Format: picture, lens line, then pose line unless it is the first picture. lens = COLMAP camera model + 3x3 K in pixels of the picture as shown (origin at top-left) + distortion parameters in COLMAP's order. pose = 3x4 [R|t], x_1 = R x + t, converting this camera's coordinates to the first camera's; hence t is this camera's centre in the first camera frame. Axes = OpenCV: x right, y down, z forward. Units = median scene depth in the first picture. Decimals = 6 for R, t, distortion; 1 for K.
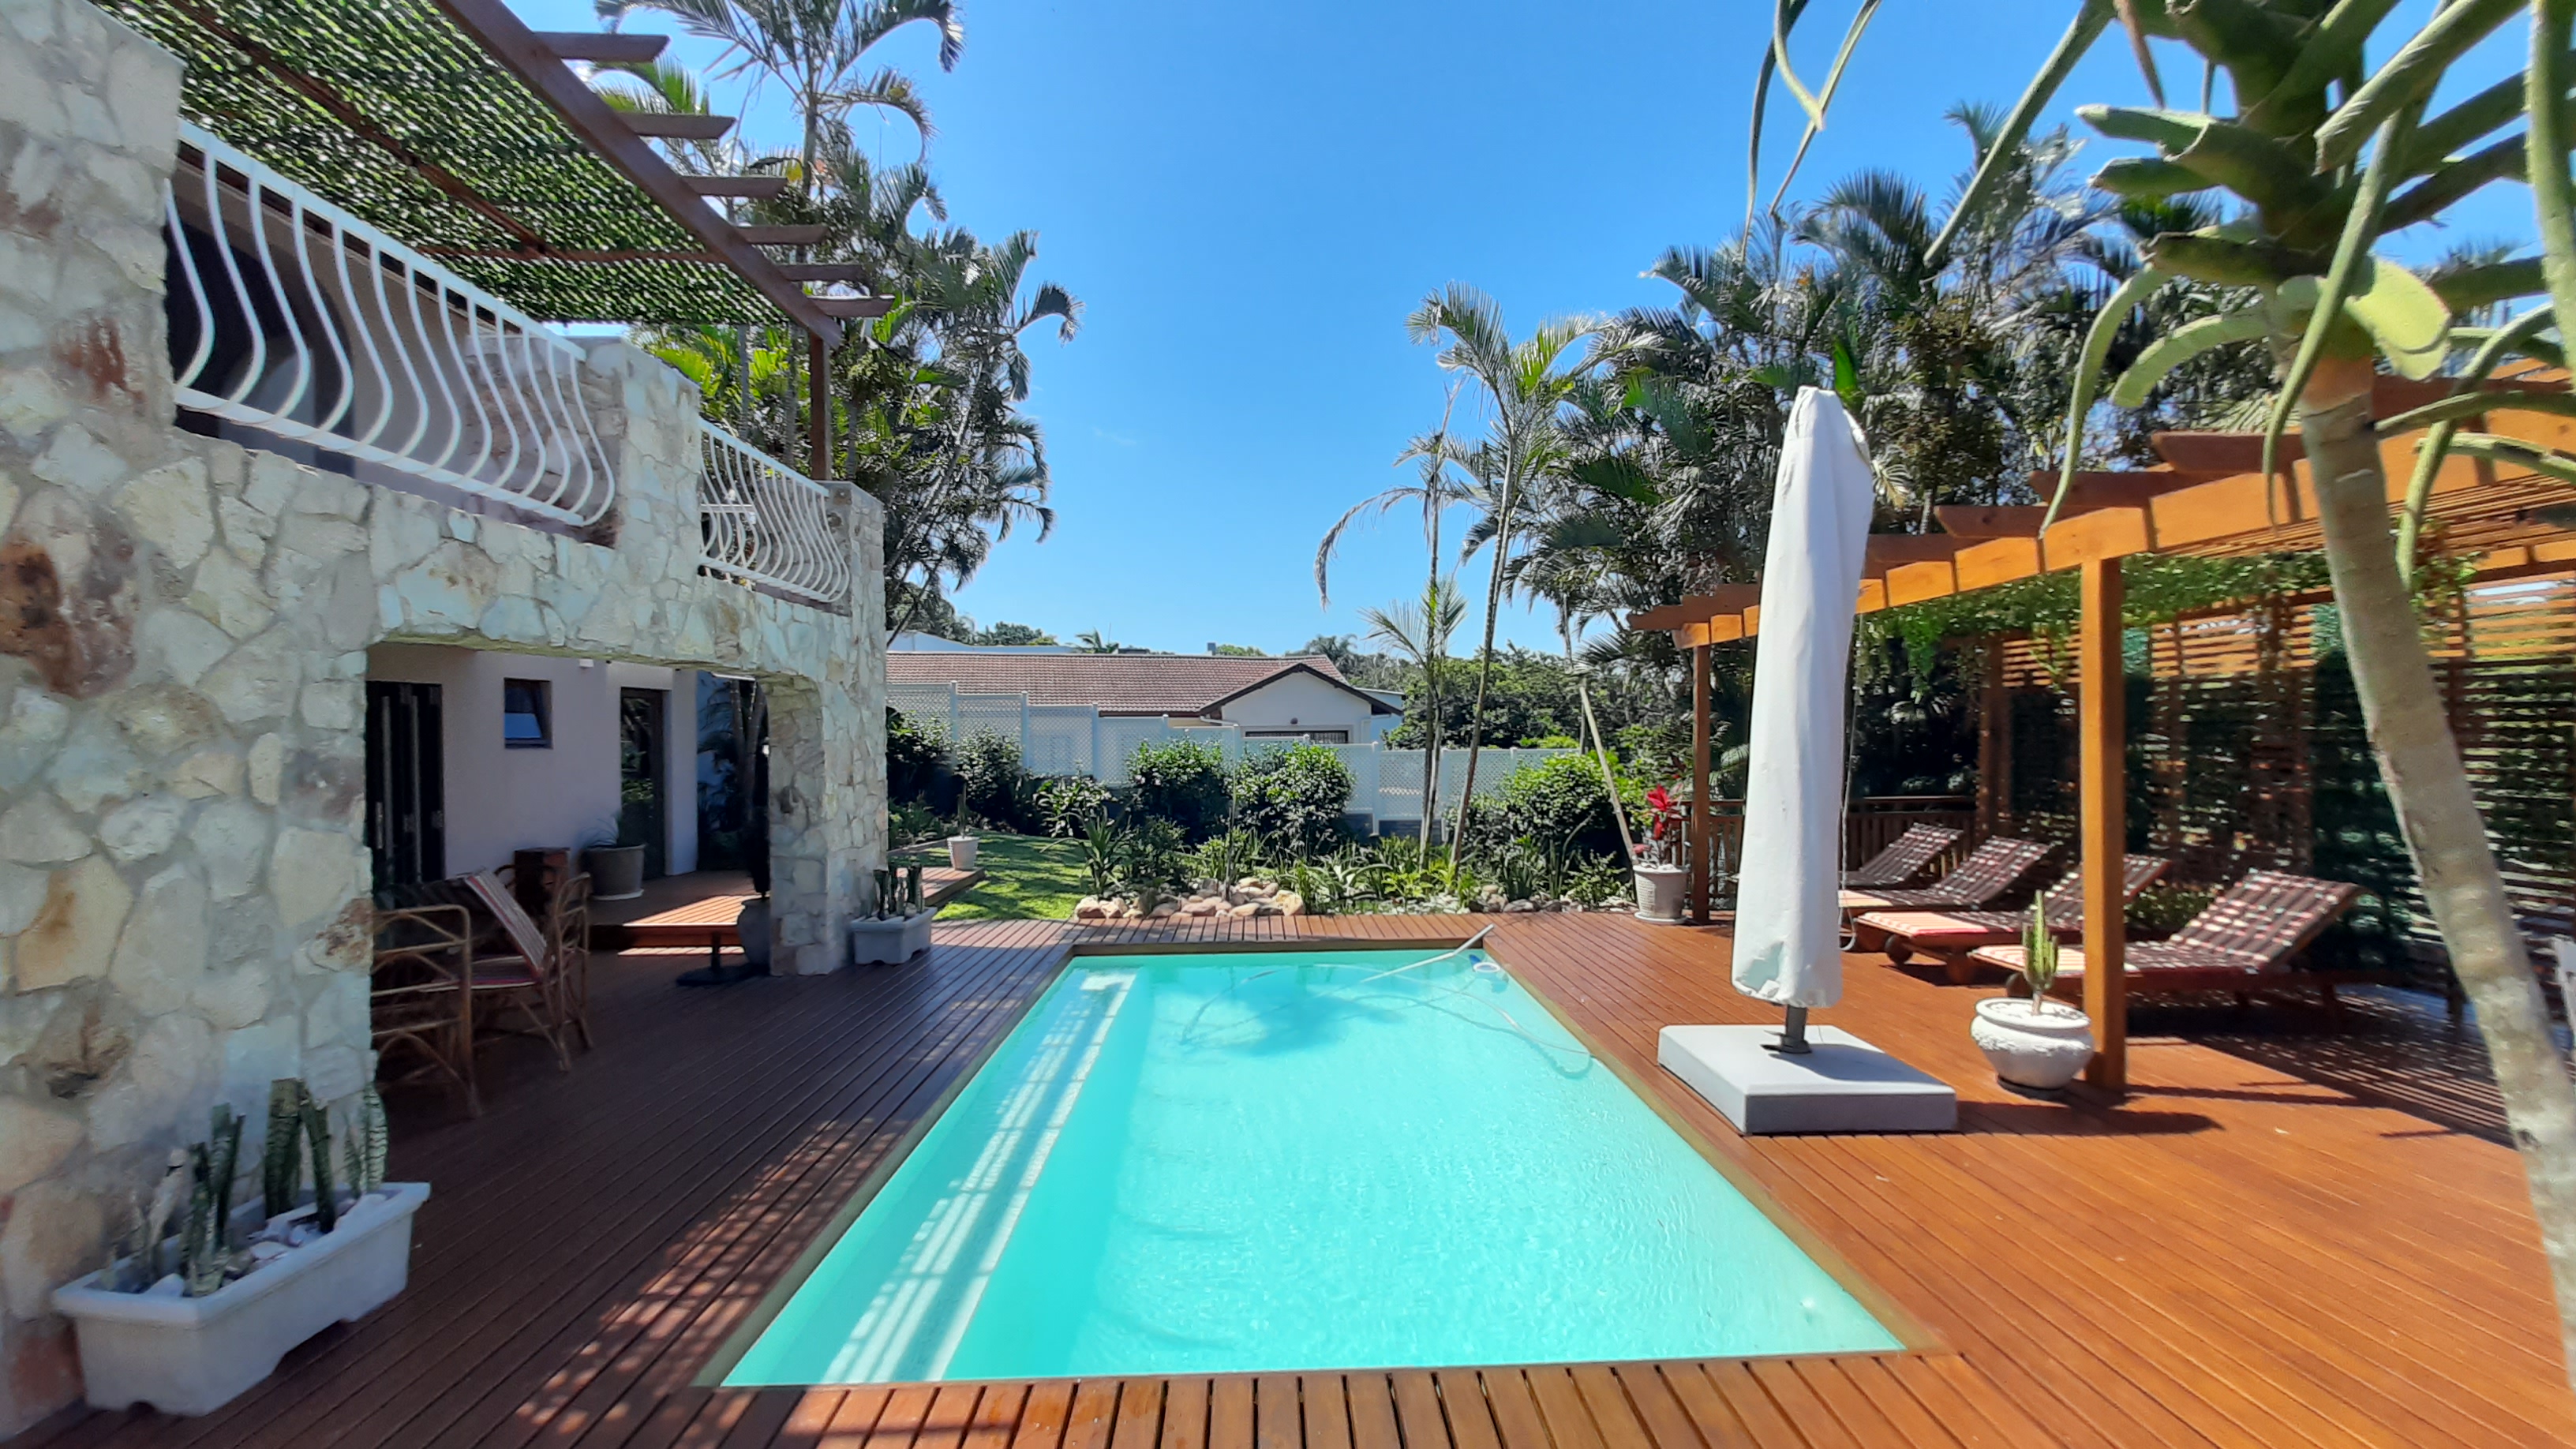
lens RADIAL K [[1020.1, 0, 1289.5], [0, 1020.1, 747.3], [0, 0, 1]] dist [-0.009312, 0.000001]
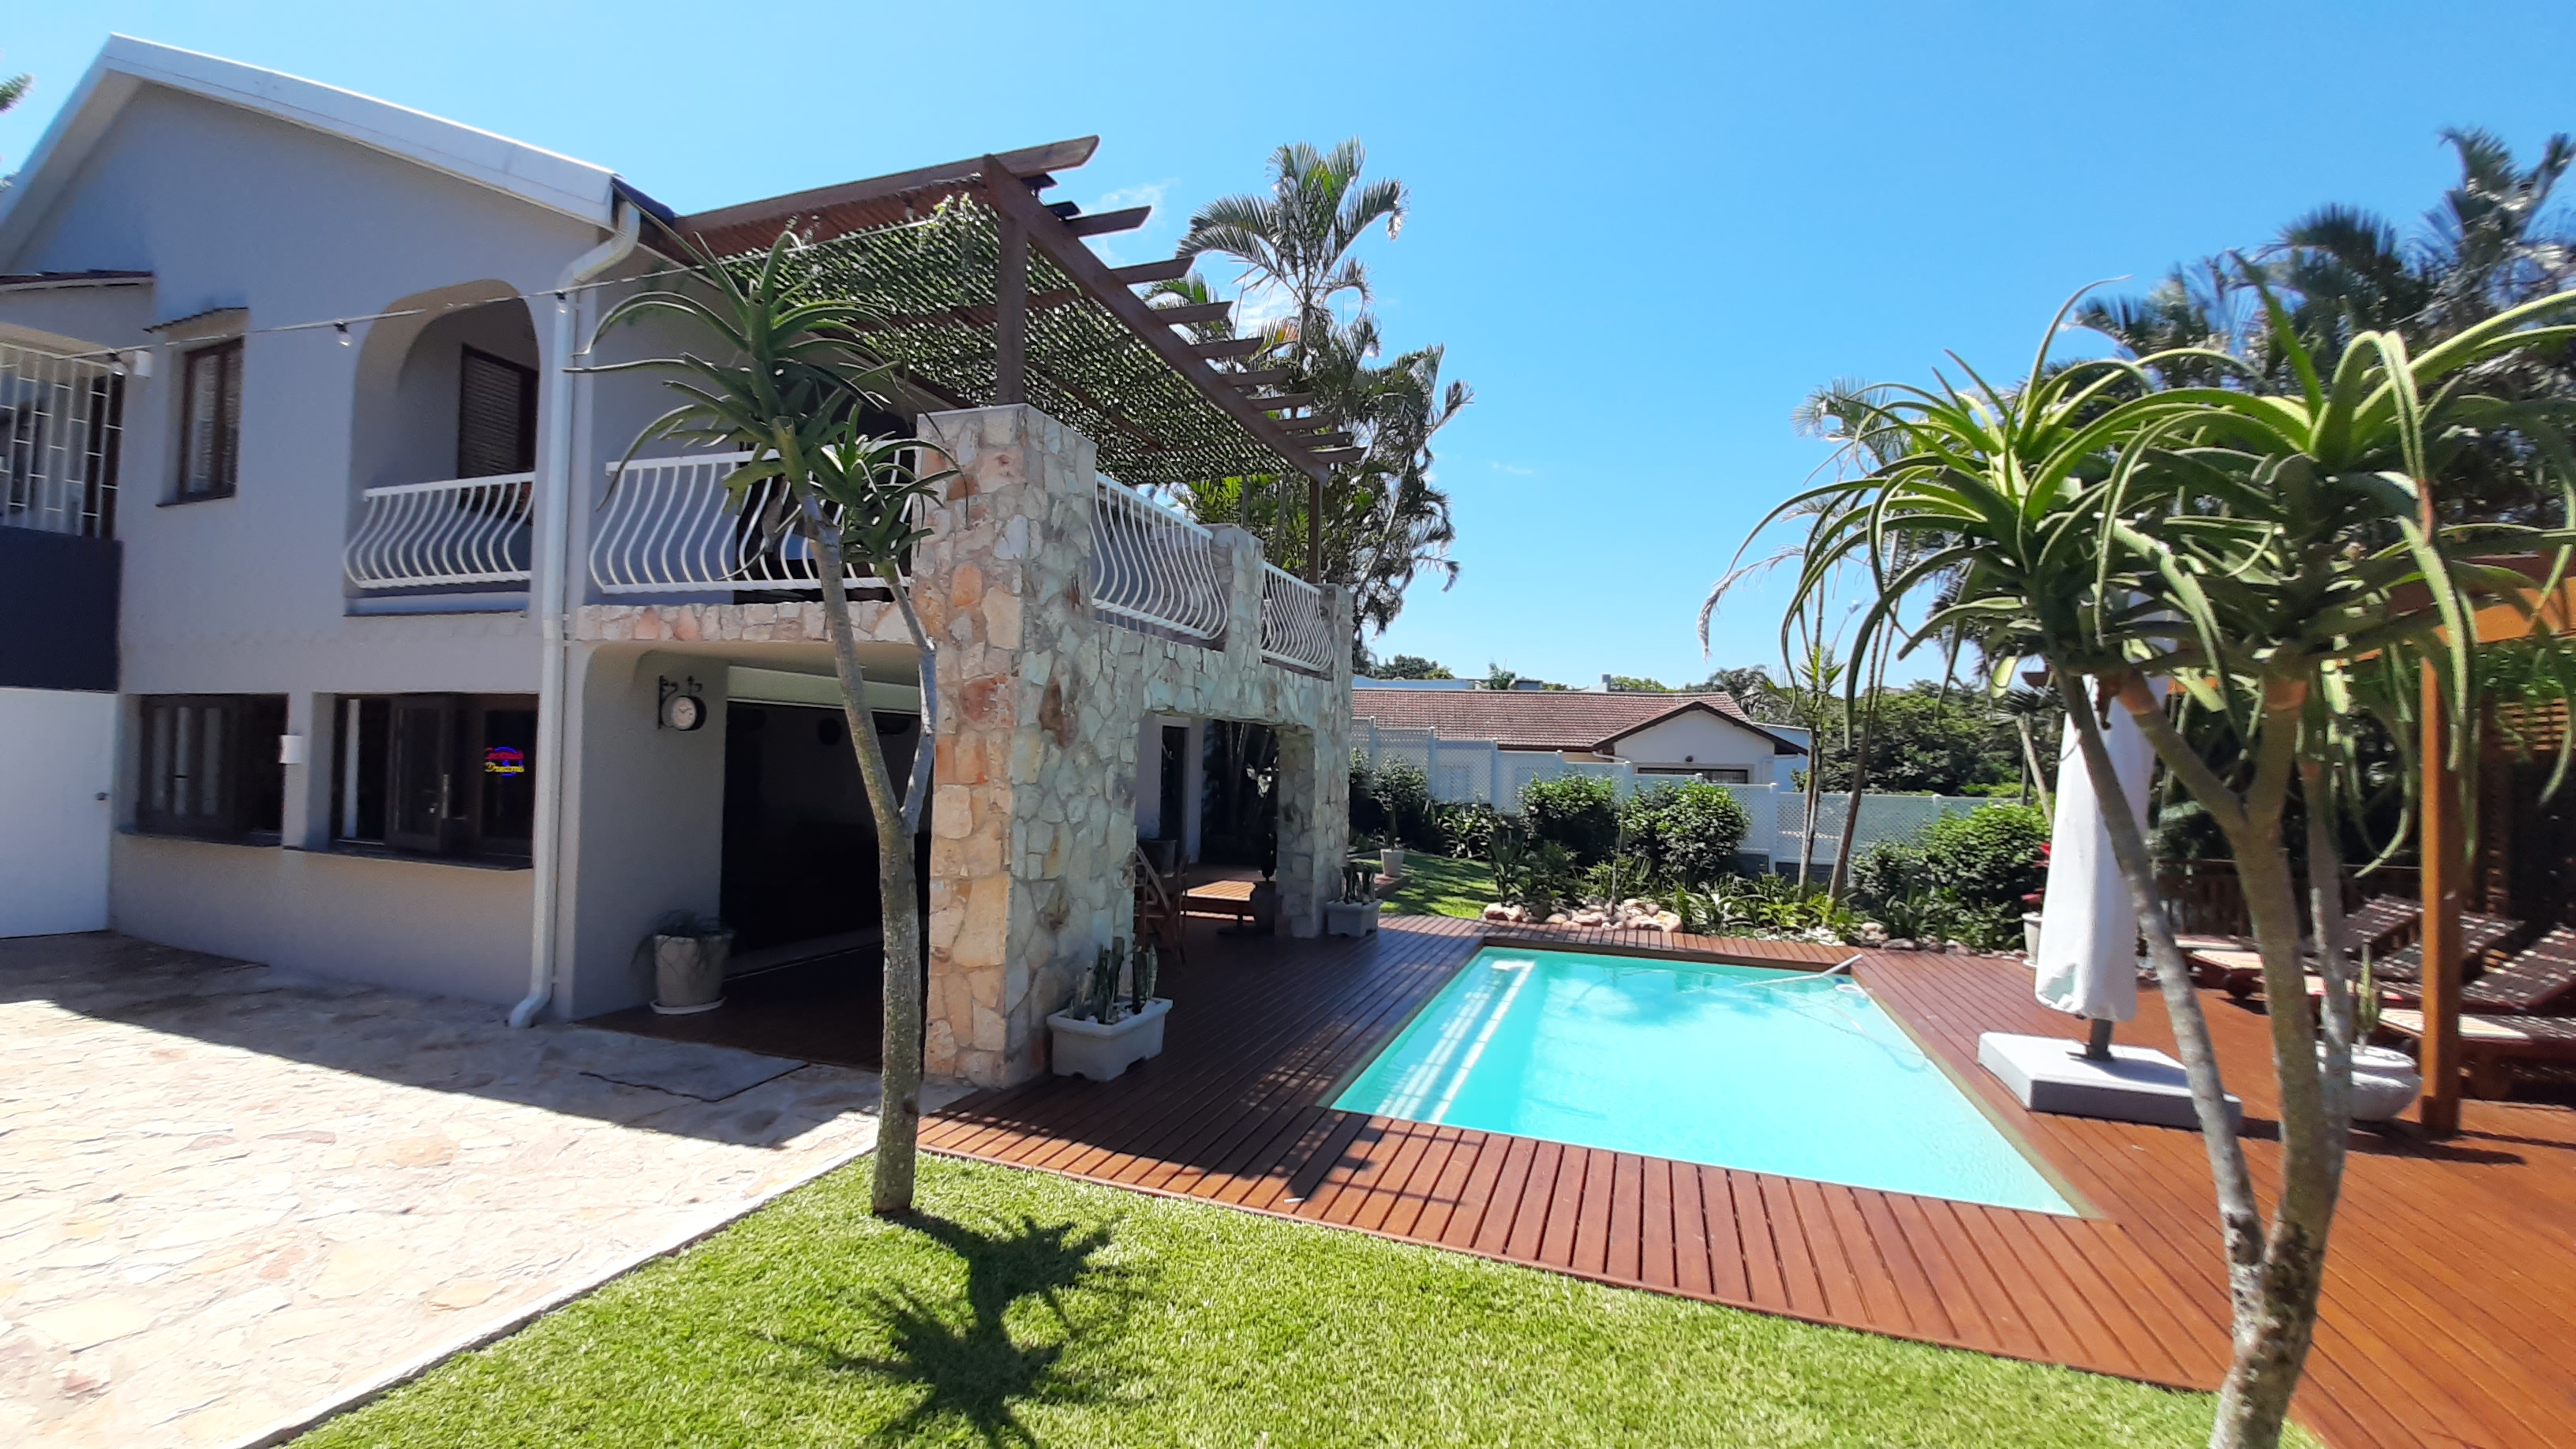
lens RADIAL K [[1020.1, 0, 1289.5], [0, 1020.1, 747.3], [0, 0, 1]] dist [-0.009312, 0.000001]
pose [[0.929711, 0.024091, -0.367501, 0.023479], [-0.034471, 0.999170, -0.021708, -0.006312], [0.366673, 0.032851, 0.929770, -0.284622]]
